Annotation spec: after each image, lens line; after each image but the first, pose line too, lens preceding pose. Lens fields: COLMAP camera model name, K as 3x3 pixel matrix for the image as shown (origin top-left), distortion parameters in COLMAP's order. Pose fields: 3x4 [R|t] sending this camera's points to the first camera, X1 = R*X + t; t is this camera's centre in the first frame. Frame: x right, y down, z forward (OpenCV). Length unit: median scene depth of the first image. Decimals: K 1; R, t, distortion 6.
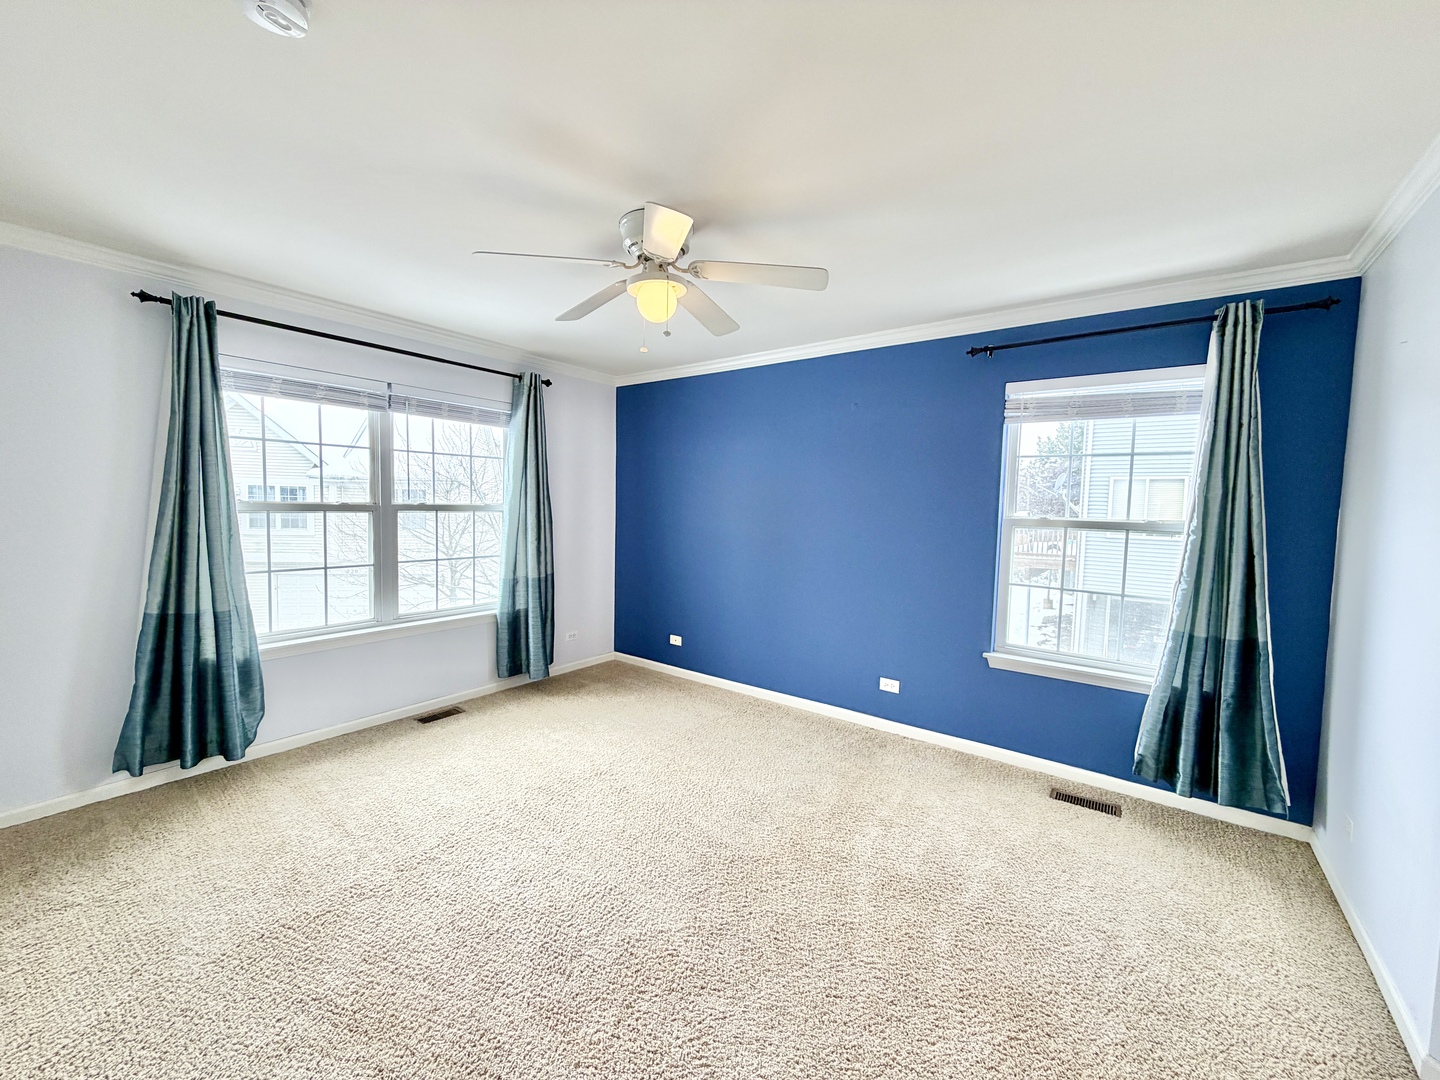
lens RADIAL K [[573.1, 0, 720.0], [0, 573.1, 540.0], [0, 0, 1]] dist [-0.000972, 0.000020]
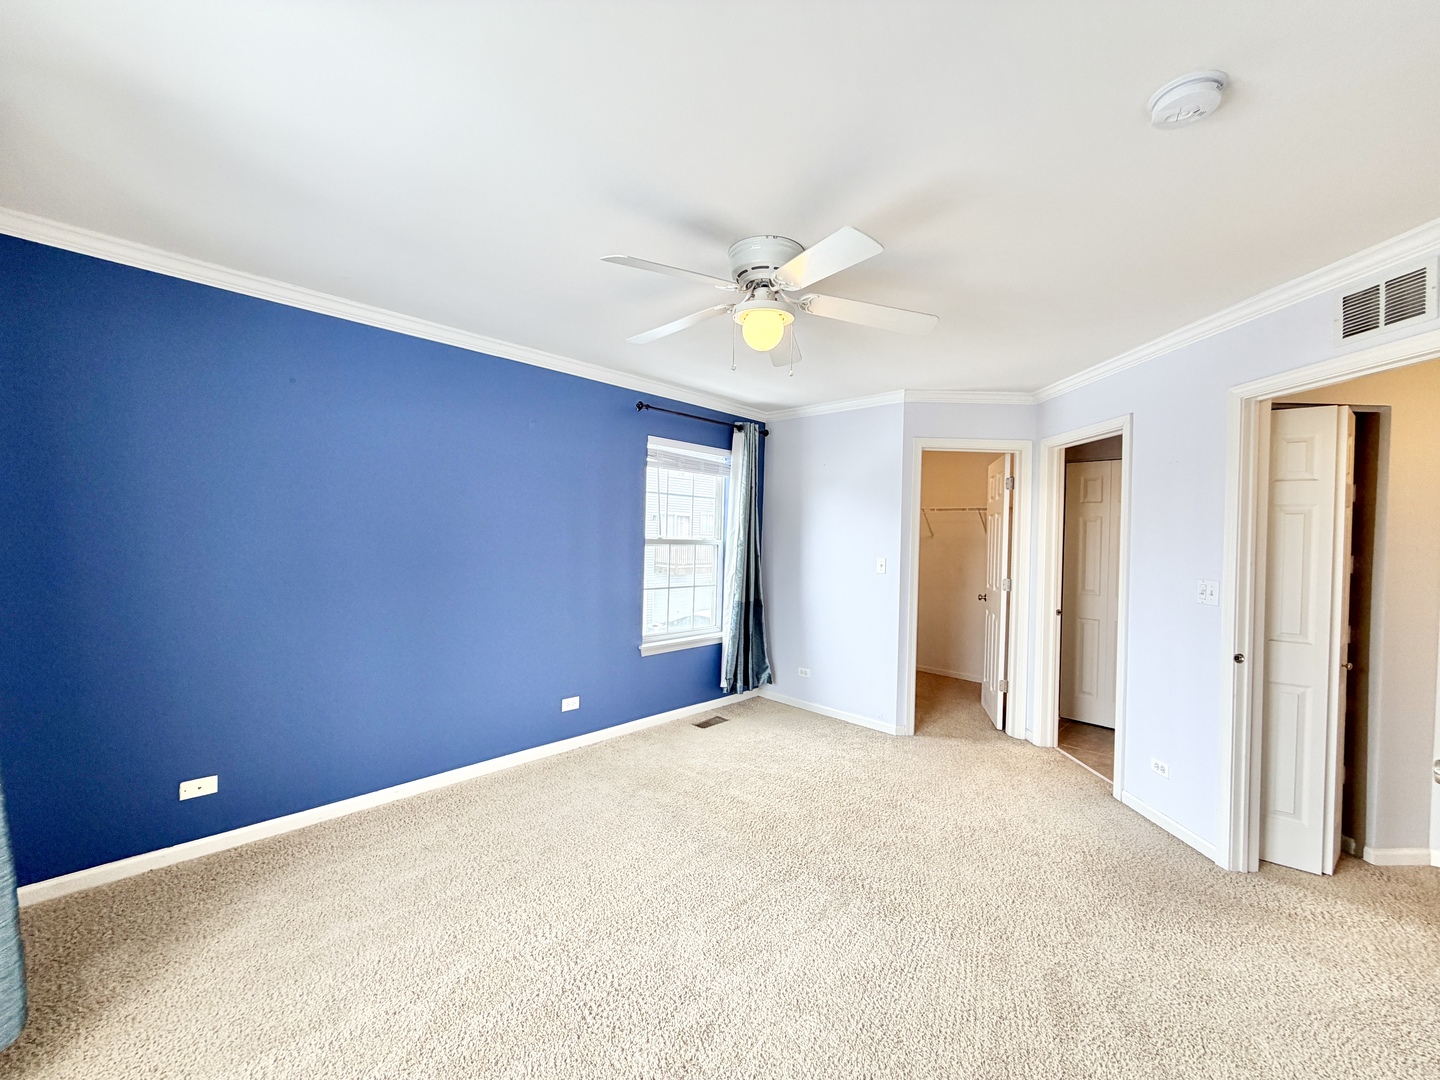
lens RADIAL K [[573.1, 0, 720.0], [0, 573.1, 540.0], [0, 0, 1]] dist [-0.000972, 0.000020]
pose [[0.119189, -0.026722, 0.992512, -0.789377], [0.044644, 0.998771, 0.021529, -0.056690], [-0.991867, 0.041744, 0.120235, 0.696122]]
